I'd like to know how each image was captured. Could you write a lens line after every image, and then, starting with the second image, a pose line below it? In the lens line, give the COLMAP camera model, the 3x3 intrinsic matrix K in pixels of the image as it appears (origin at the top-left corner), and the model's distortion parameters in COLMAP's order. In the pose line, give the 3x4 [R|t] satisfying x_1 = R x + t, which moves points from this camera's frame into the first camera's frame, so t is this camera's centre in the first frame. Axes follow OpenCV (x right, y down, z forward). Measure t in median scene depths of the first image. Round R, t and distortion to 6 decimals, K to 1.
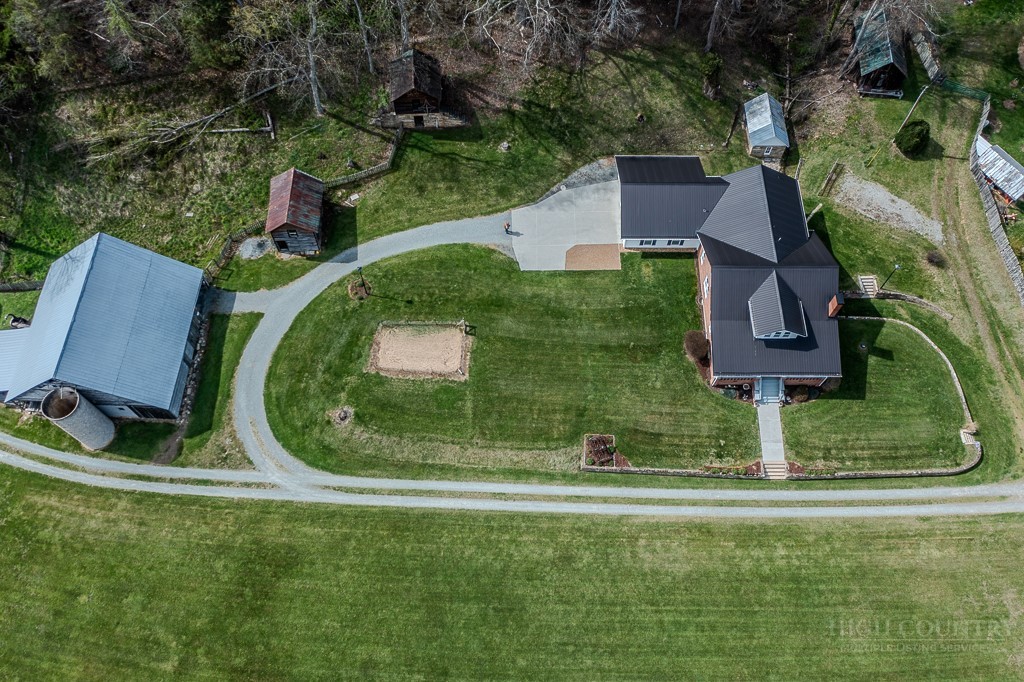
lens RADIAL K [[838.8, 0, 519.5], [0, 838.8, 385.0], [0, 0, 1]] dist [-0.021497, 0.022544]
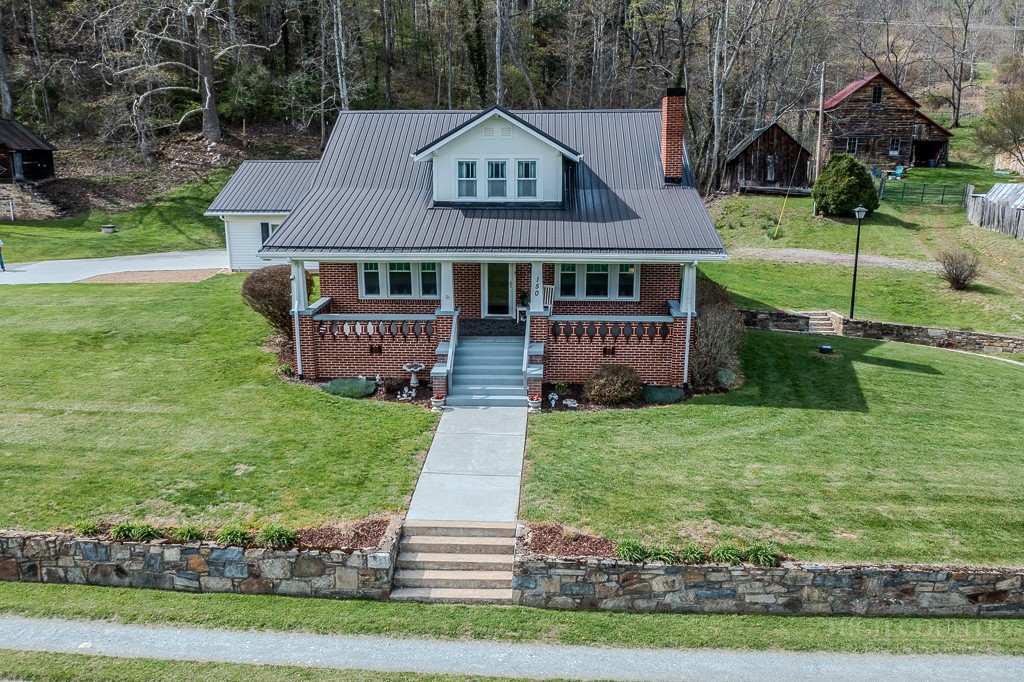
lens RADIAL K [[838.8, 0, 520.2], [0, 838.8, 348.7], [0, 0, 1]] dist [-0.021497, 0.022544]
pose [[0.999153, 0.005729, -0.040756, 0.320178], [-0.035398, 0.624795, -0.779986, 0.215006], [0.020996, 0.780768, 0.624468, 0.830039]]
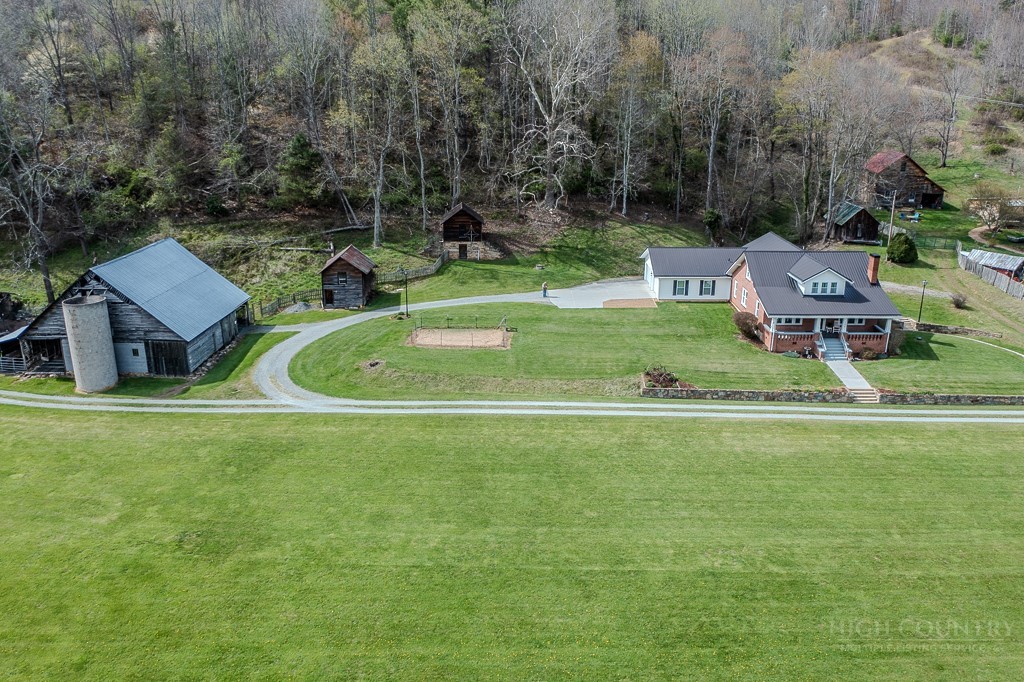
lens RADIAL K [[838.8, 0, 513.9], [0, 838.8, 356.1], [0, 0, 1]] dist [-0.021497, 0.022544]
pose [[1.000000, 0.000446, -0.000547, -0.057706], [-0.000703, 0.694989, -0.719020, 0.687201], [0.000060, 0.719020, 0.694989, 0.358718]]
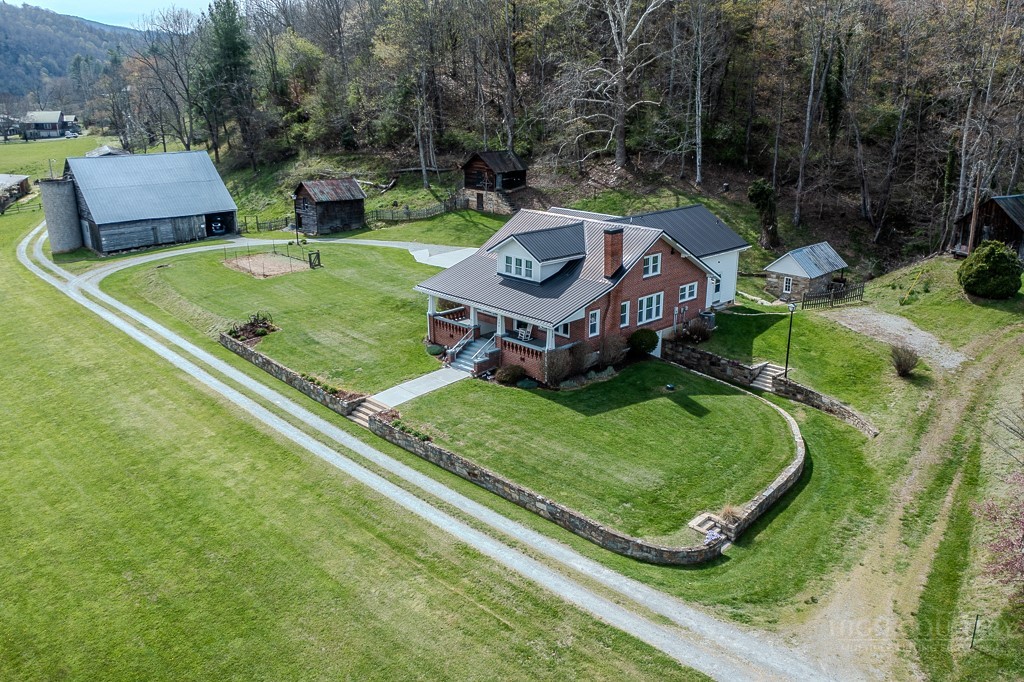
lens RADIAL K [[838.8, 0, 512.7], [0, 838.8, 347.2], [0, 0, 1]] dist [-0.021497, 0.022544]
pose [[0.689136, 0.217729, -0.691148, 0.745951], [-0.651676, 0.603300, -0.459725, 0.269610], [0.316874, 0.767217, 0.557645, 0.664449]]
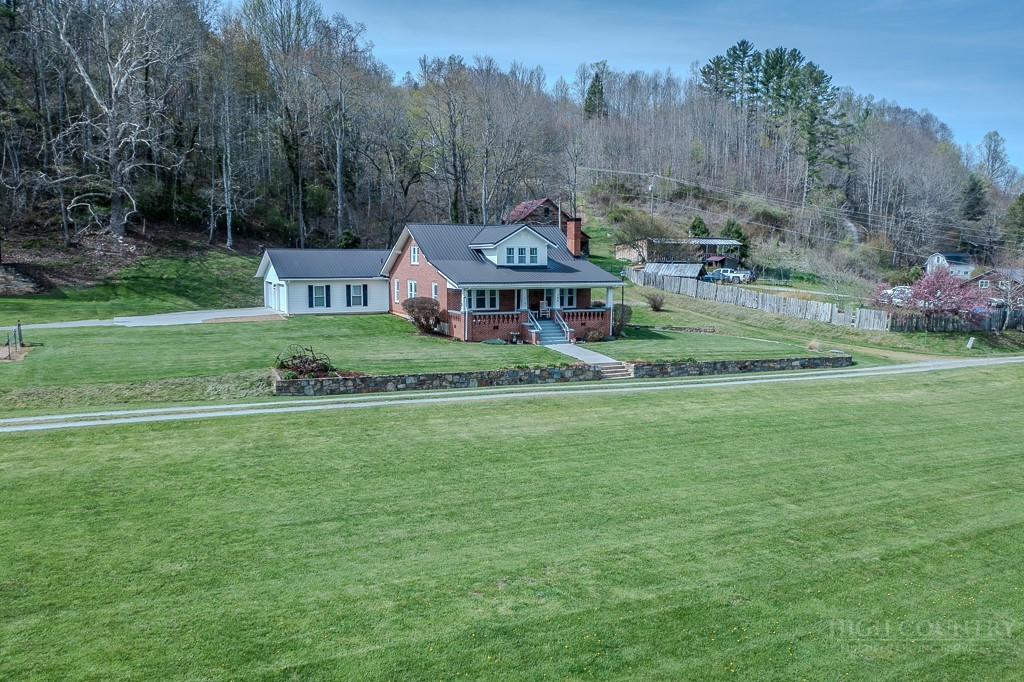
lens RADIAL K [[838.8, 0, 520.5], [0, 838.8, 350.8], [0, 0, 1]] dist [-0.021497, 0.022544]
pose [[0.897635, -0.049481, 0.437952, -0.011123], [0.396451, 0.524781, -0.753281, 0.505709], [-0.192555, 0.849798, 0.490679, 0.697251]]
